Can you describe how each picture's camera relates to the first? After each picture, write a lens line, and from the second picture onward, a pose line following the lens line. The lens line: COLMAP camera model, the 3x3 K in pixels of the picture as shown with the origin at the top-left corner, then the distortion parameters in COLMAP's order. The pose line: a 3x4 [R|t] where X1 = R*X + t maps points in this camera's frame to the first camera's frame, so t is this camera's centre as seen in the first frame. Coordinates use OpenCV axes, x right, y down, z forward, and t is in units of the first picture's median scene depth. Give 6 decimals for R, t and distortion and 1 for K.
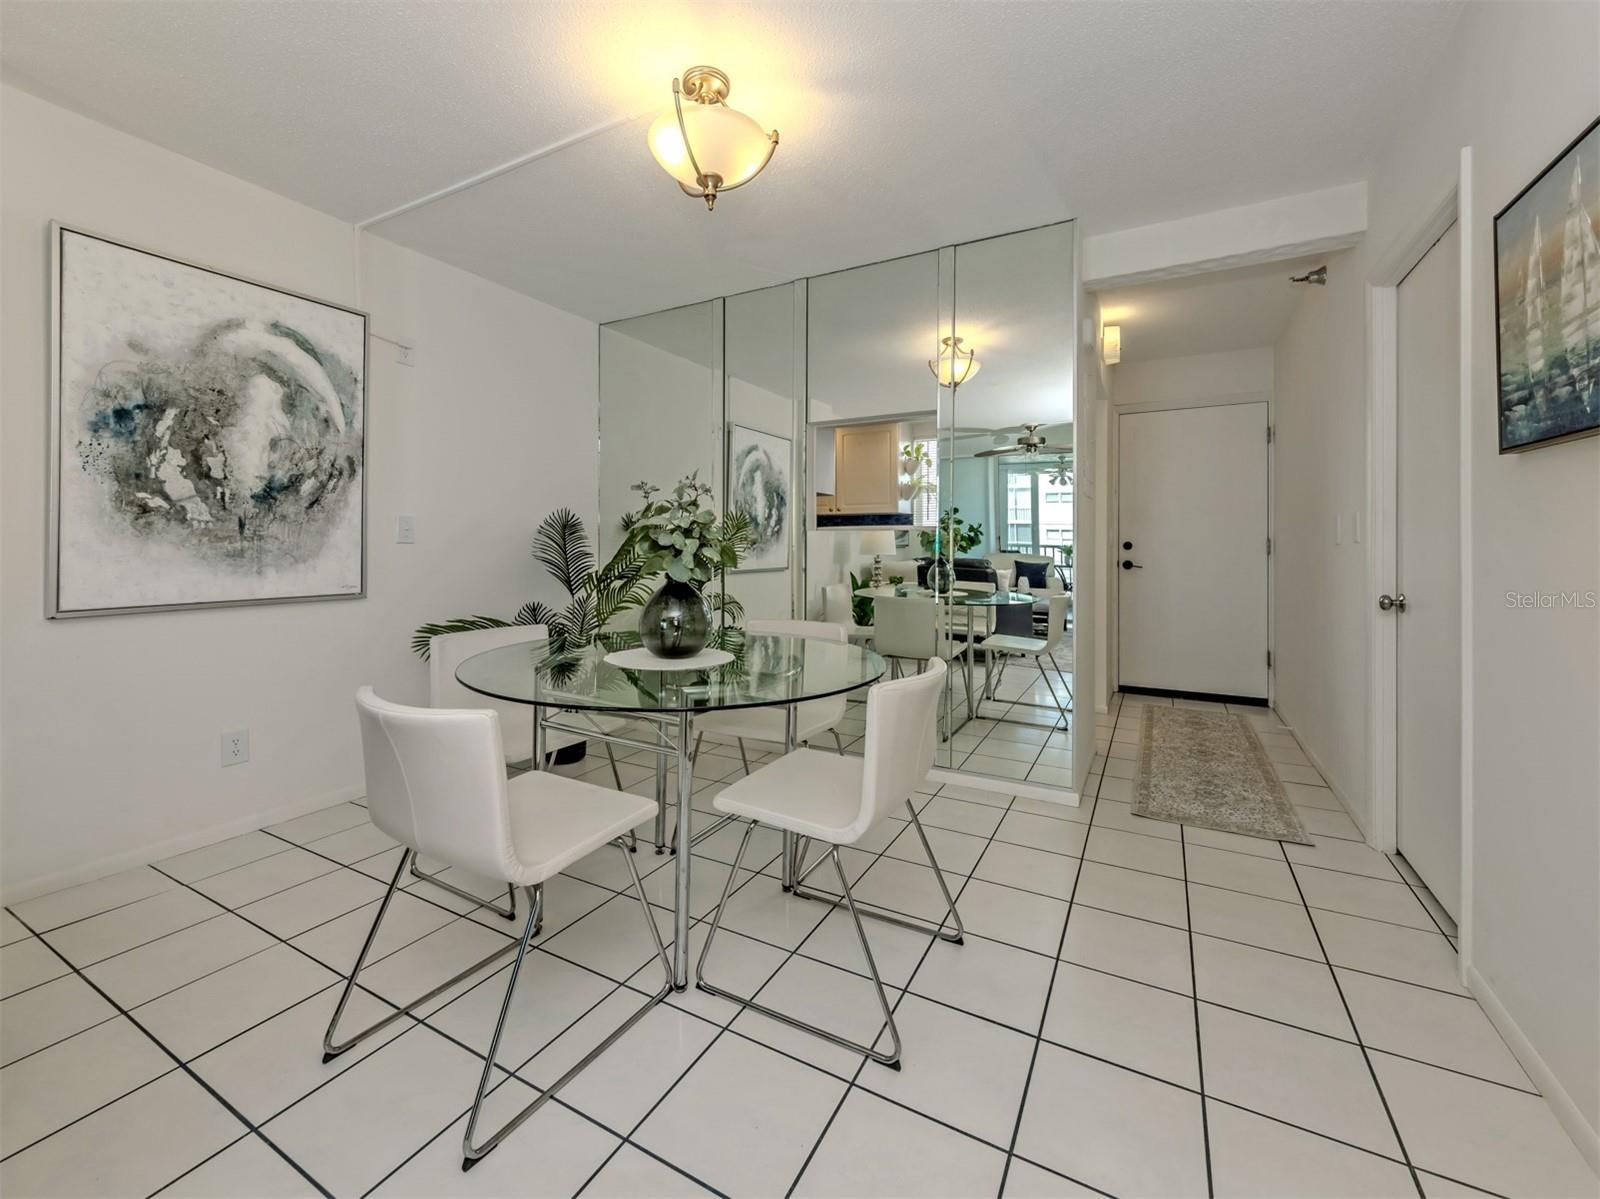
lens RADIAL K [[639.0, 0, 813.0], [0, 639.0, 542.3], [0, 0, 1]] dist [0.003364, -0.000772]
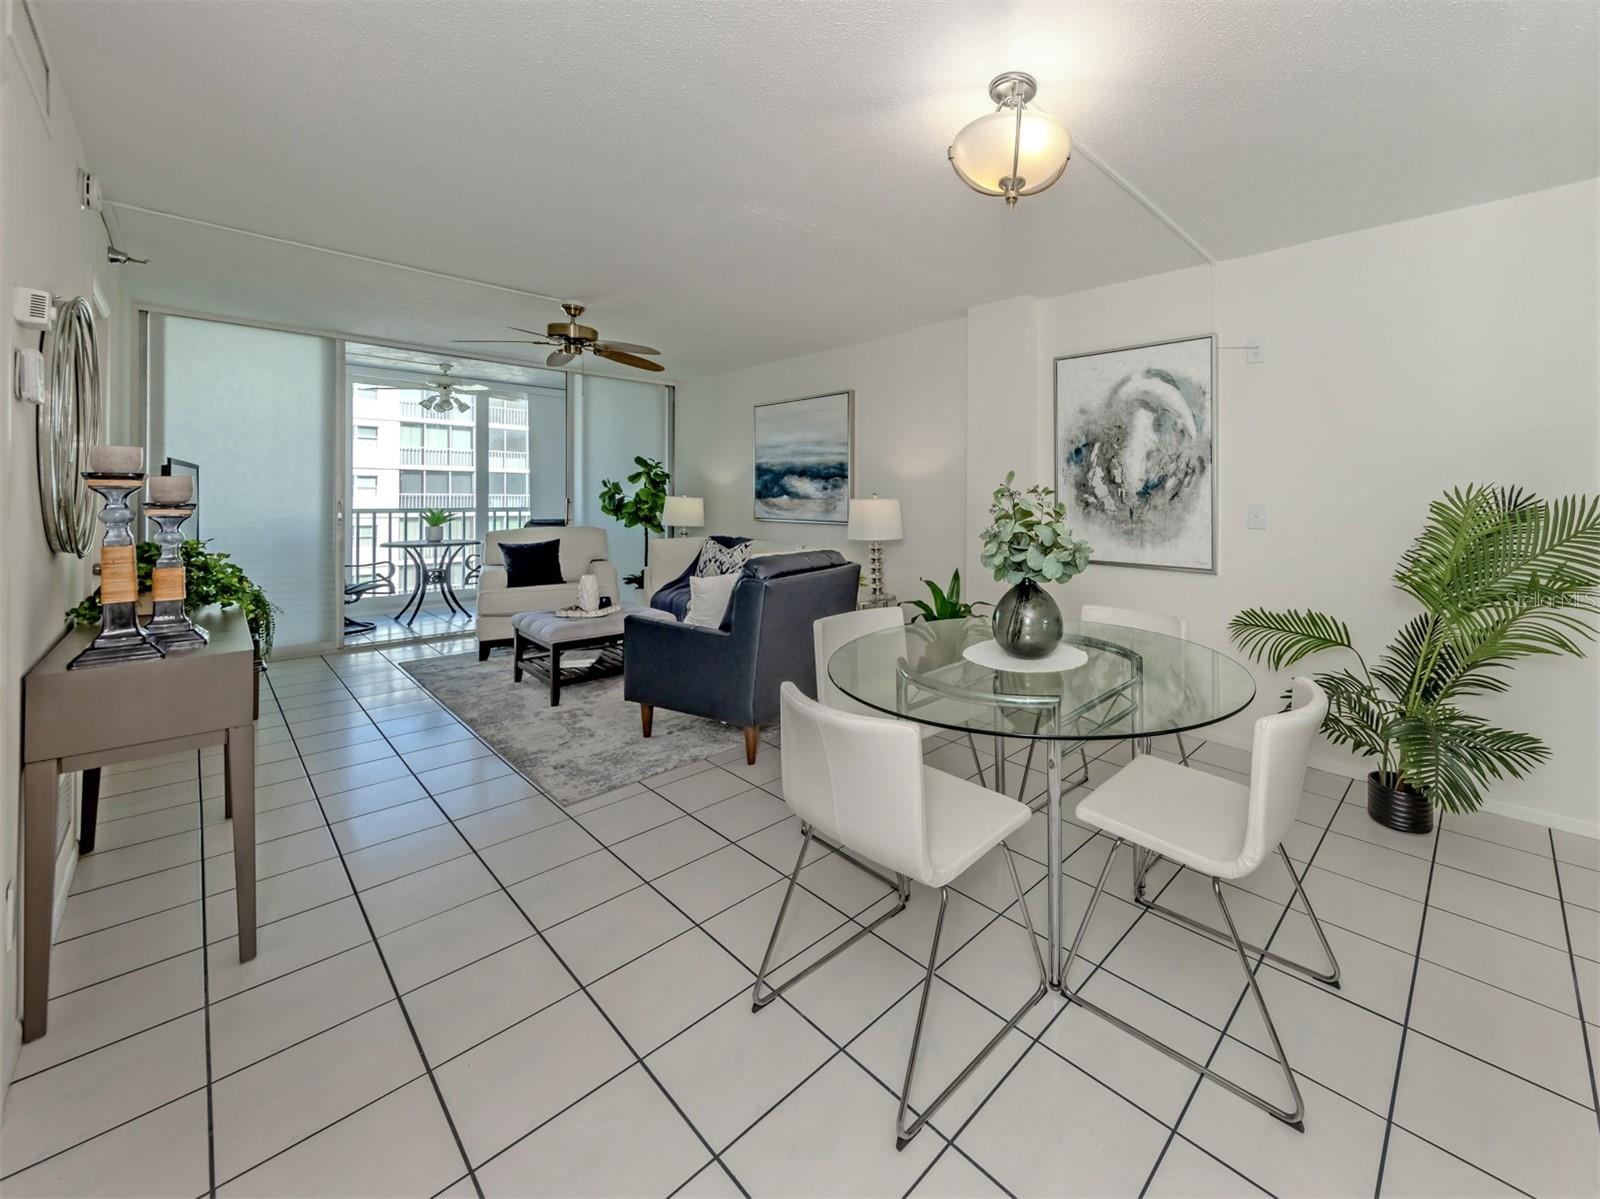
lens RADIAL K [[593.5, 0, 894.1], [0, 593.5, 485.3], [0, 0, 1]] dist [0.008270, -0.002323]
pose [[-0.215607, -0.025464, -0.976148, 0.560431], [-0.005300, 0.999676, -0.024908, -0.052382], [0.976466, -0.000197, -0.215672, 0.738663]]
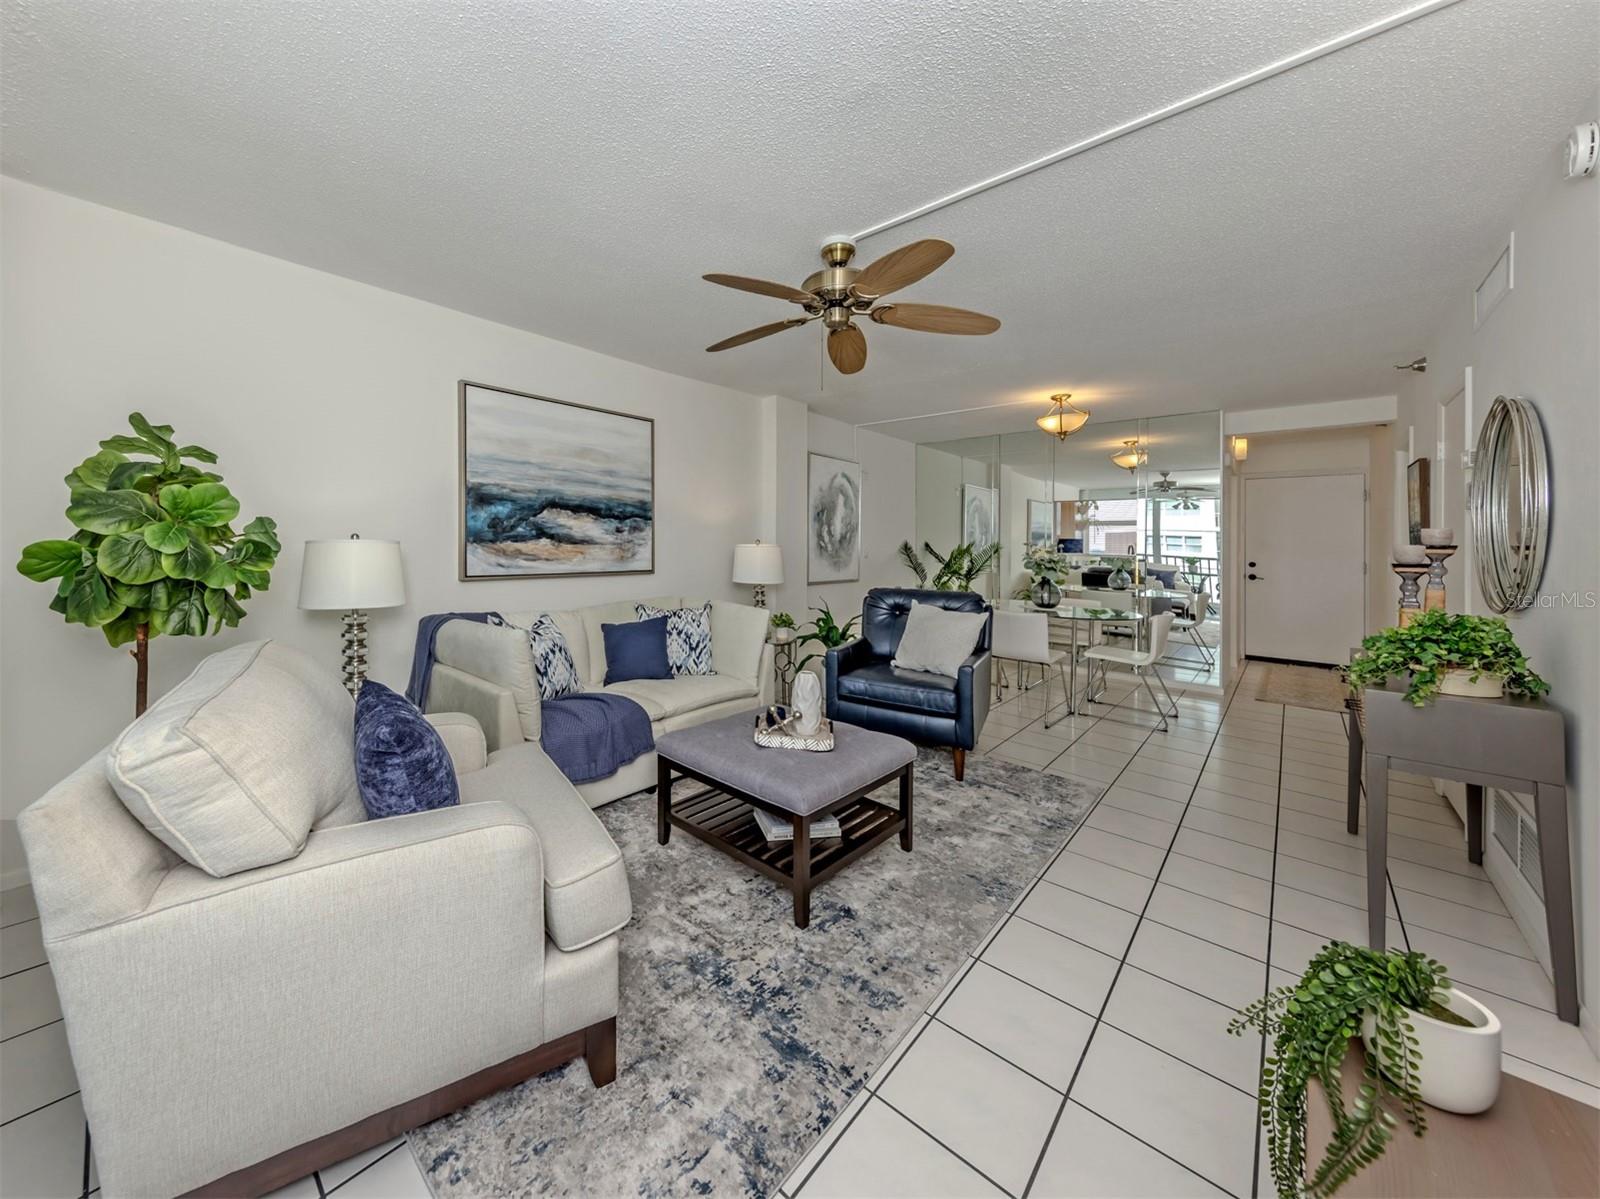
lens RADIAL K [[593.5, 0, 693.8], [0, 593.5, 529.1], [0, 0, 1]] dist [0.008270, -0.002323]
pose [[0.957503, 0.008545, -0.288298, -0.729759], [-0.013278, 0.999807, -0.014466, -0.075382], [0.288119, 0.017679, 0.957431, -1.461574]]
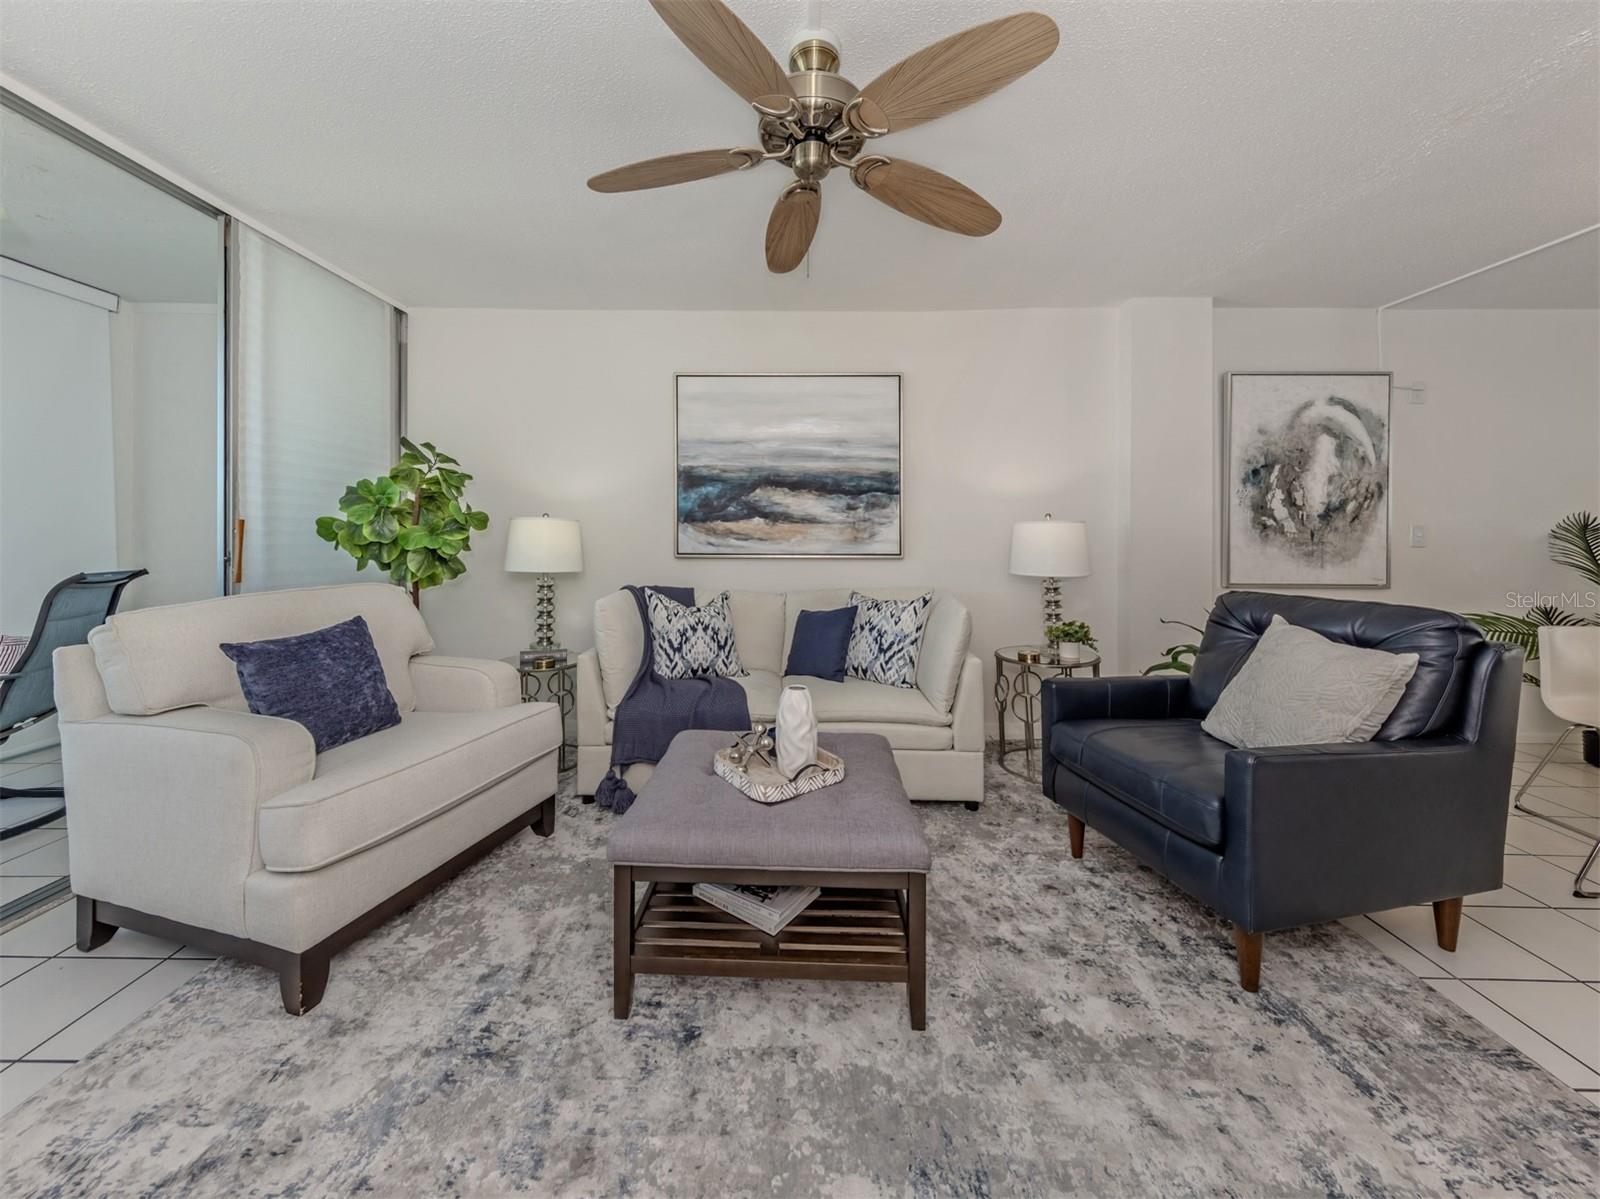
lens RADIAL K [[593.5, 0, 779.5], [0, 593.5, 530.0], [0, 0, 1]] dist [0.008270, -0.002323]
pose [[0.456611, -0.006918, -0.889639, -0.203084], [-0.000416, 0.999968, -0.007989, -0.026375], [0.889666, 0.004018, 0.456594, -0.754369]]
